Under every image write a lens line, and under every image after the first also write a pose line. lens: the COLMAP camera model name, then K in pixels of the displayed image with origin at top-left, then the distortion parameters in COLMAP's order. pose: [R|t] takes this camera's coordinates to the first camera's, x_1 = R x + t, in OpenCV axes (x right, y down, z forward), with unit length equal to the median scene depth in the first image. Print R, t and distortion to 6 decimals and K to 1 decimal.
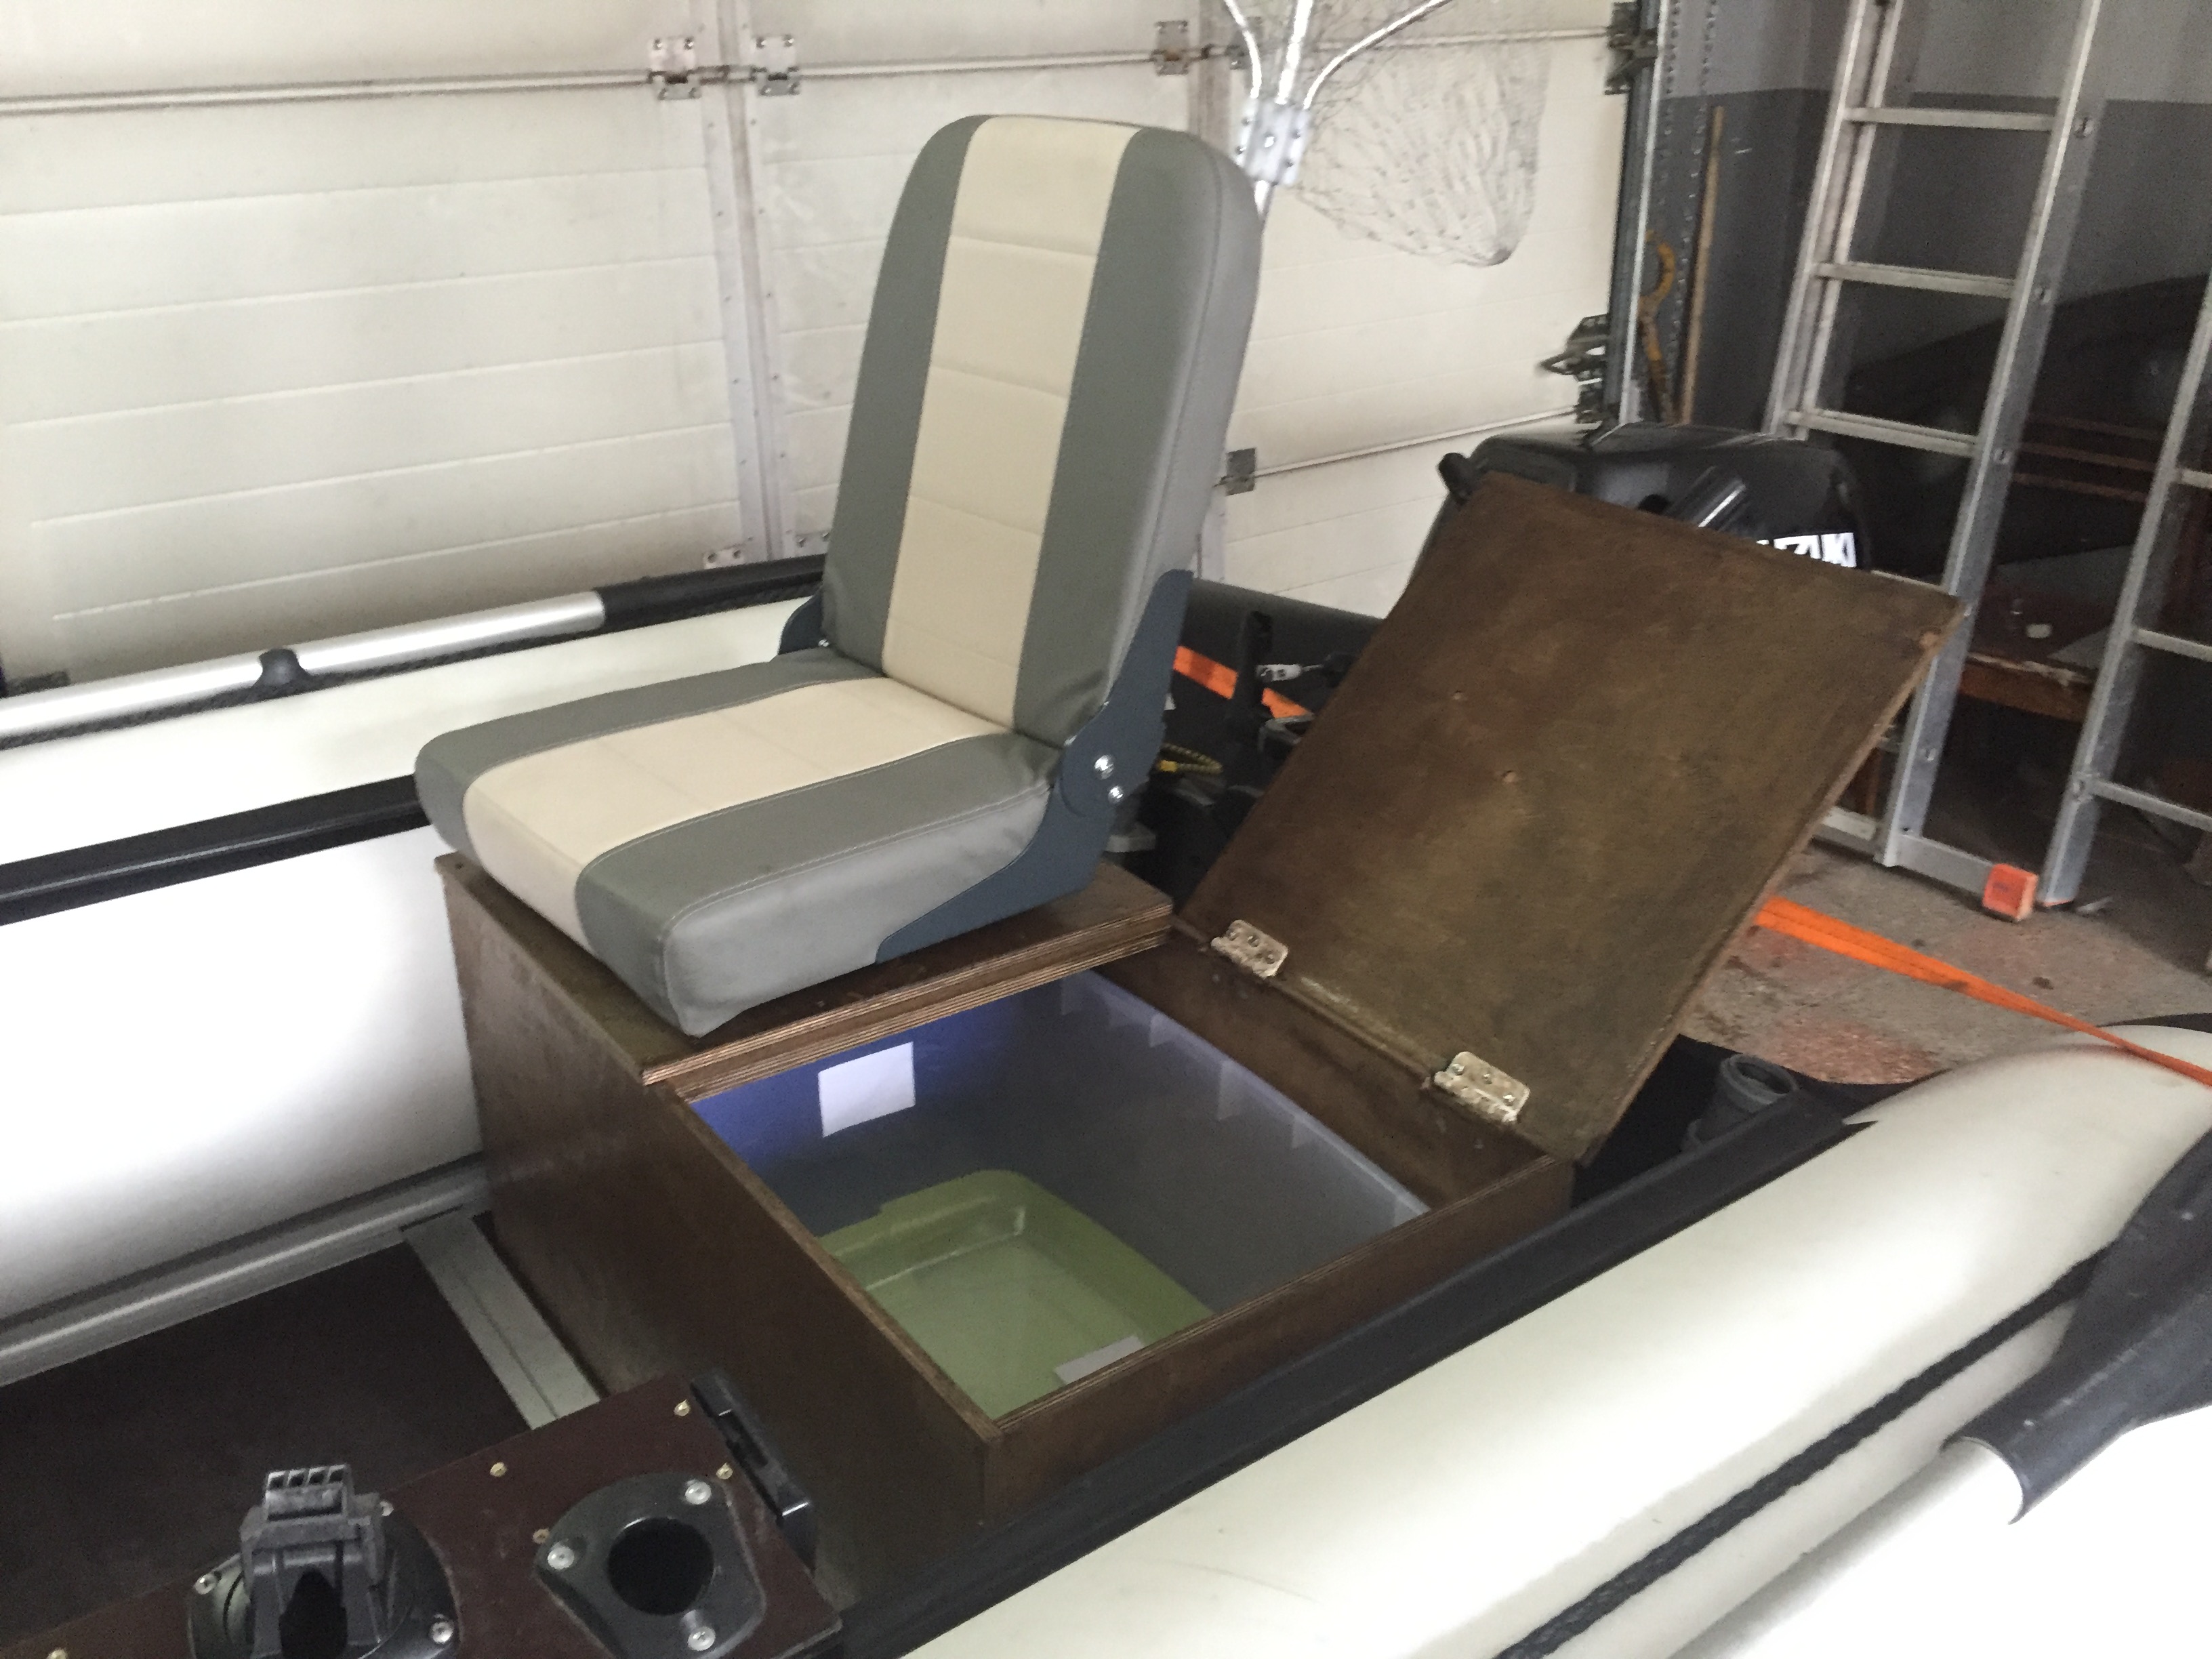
lens RADIAL K [[1921.0, 0, 1104.7], [0, 1921.0, 814.7], [0, 0, 1]] dist [0.086647, -0.134387]
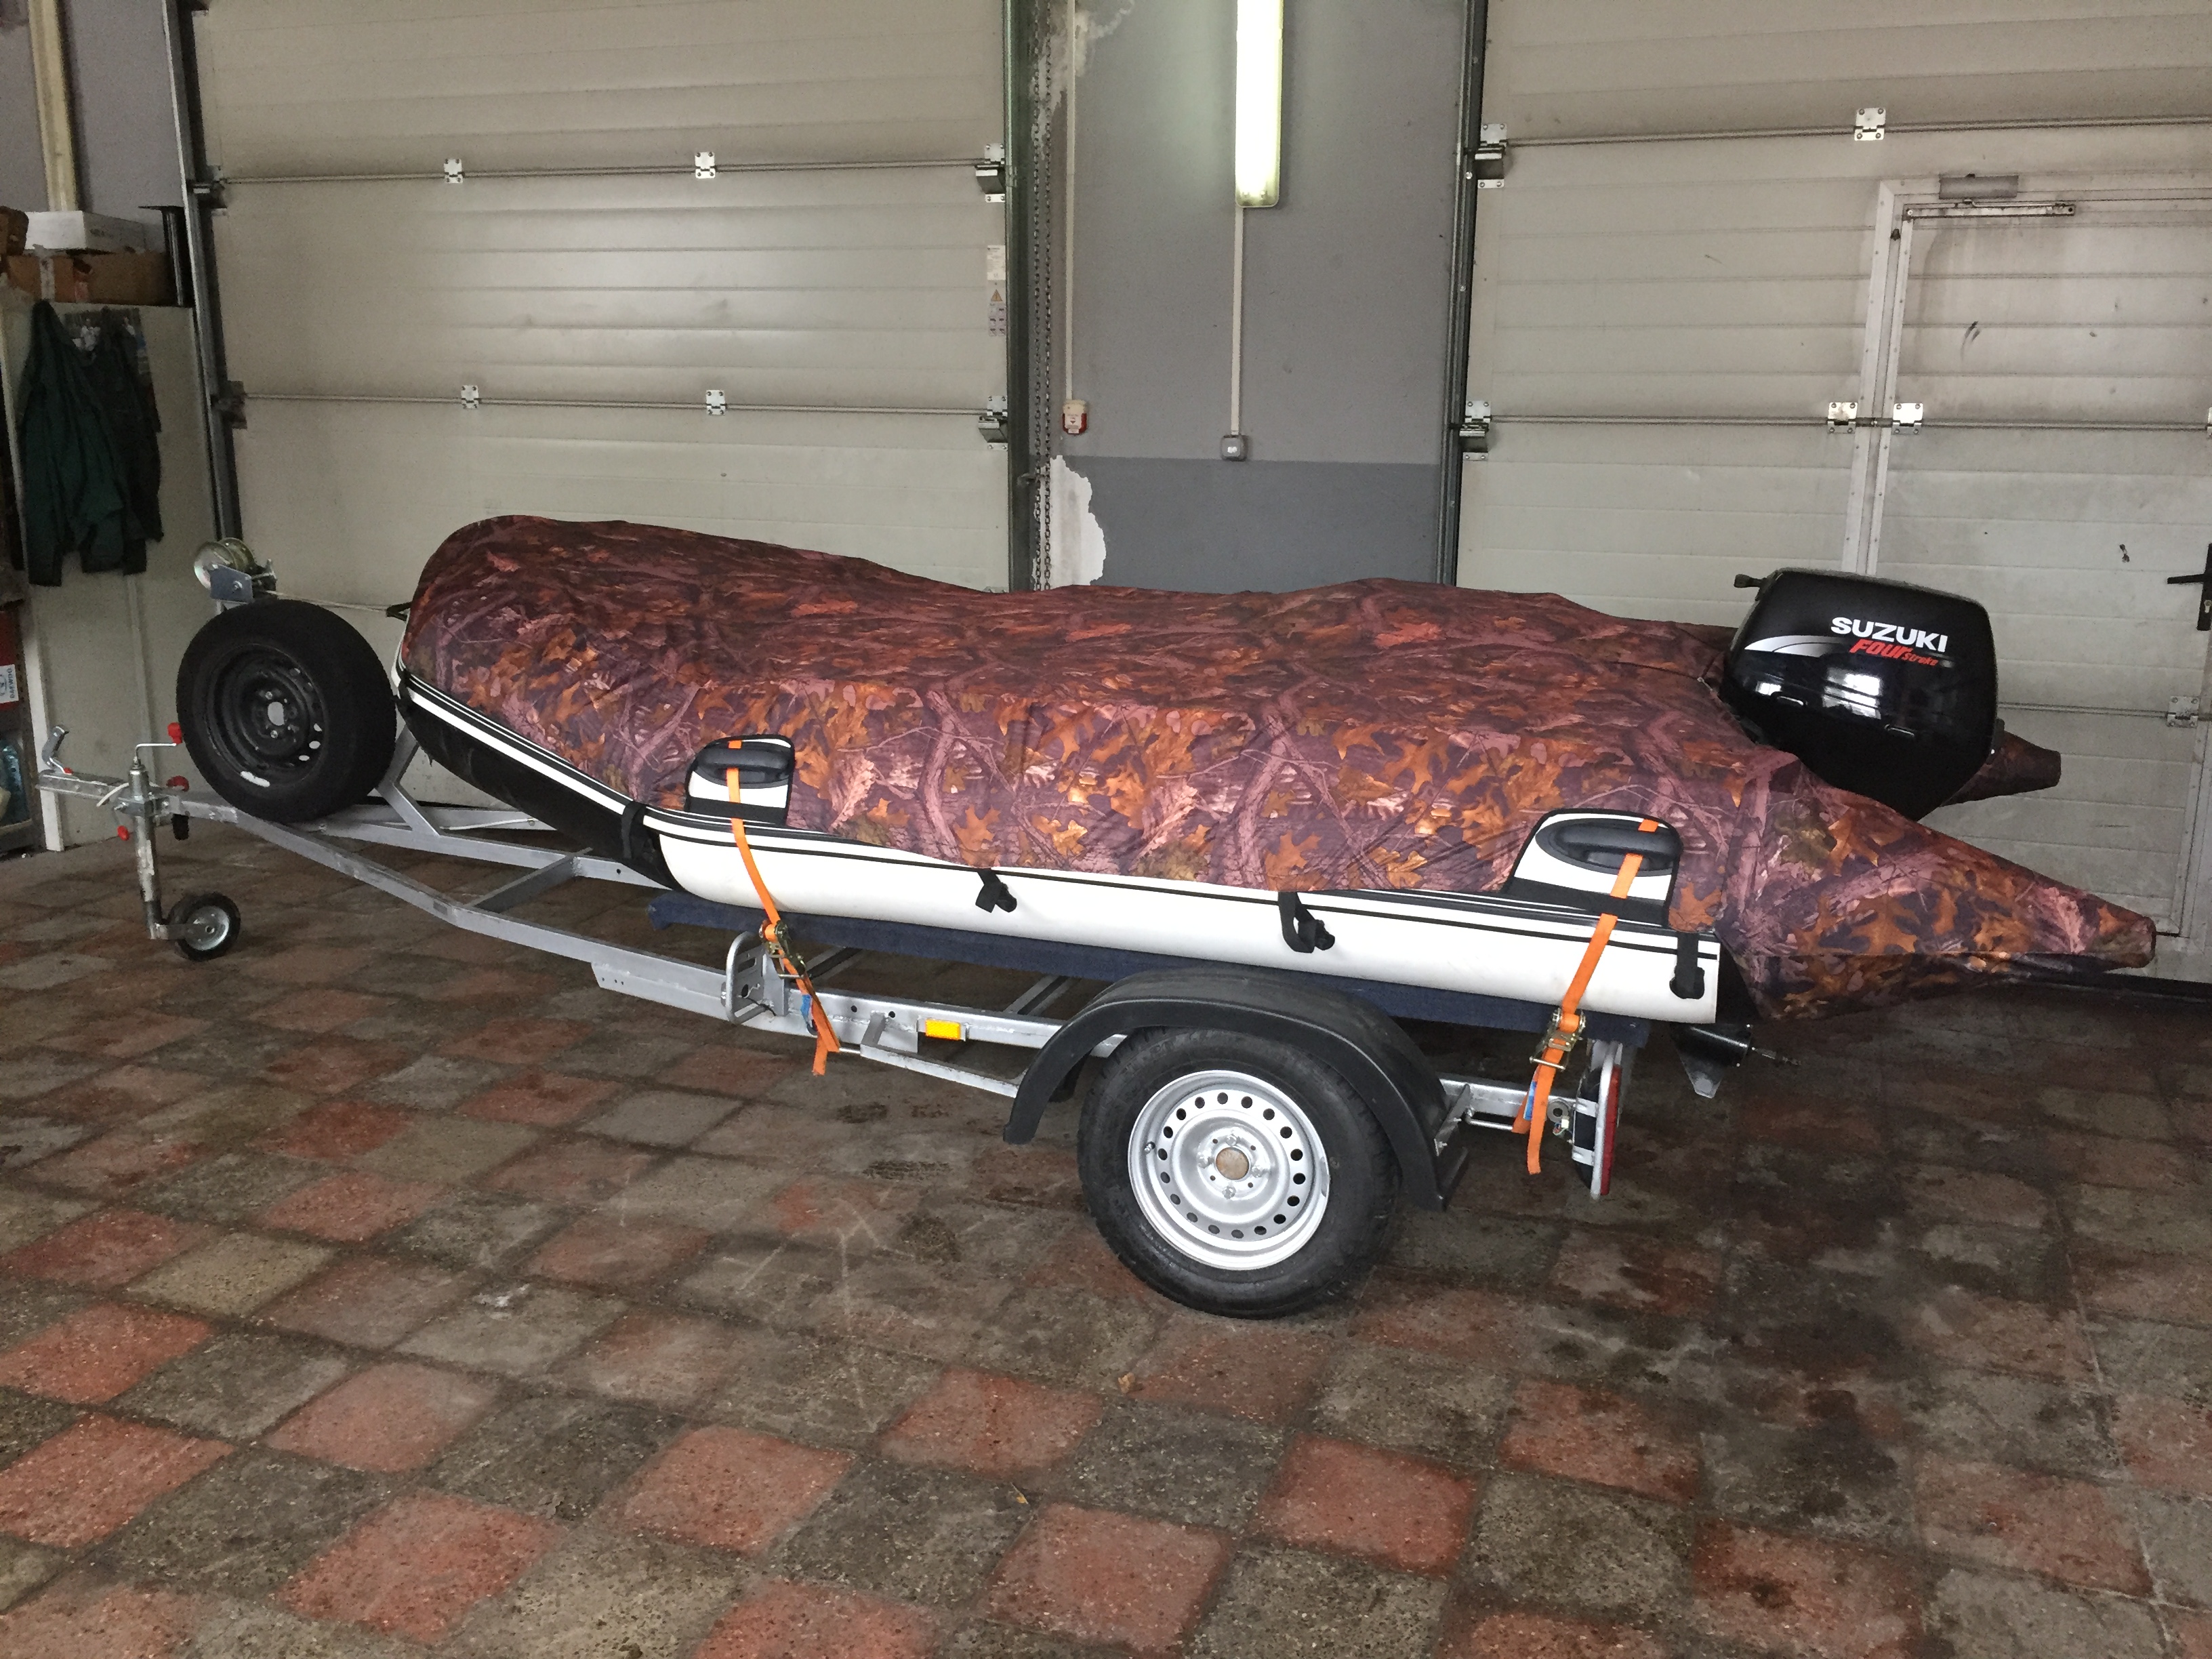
lens RADIAL K [[1921.0, 0, 1106.4], [0, 1921.0, 843.3], [0, 0, 1]] dist [0.086647, -0.134387]
pose [[0.542248, 0.221597, -0.810470, 0.826535], [-0.346441, 0.937749, 0.024610, 0.165392], [0.765471, 0.267436, 0.585263, -0.437733]]
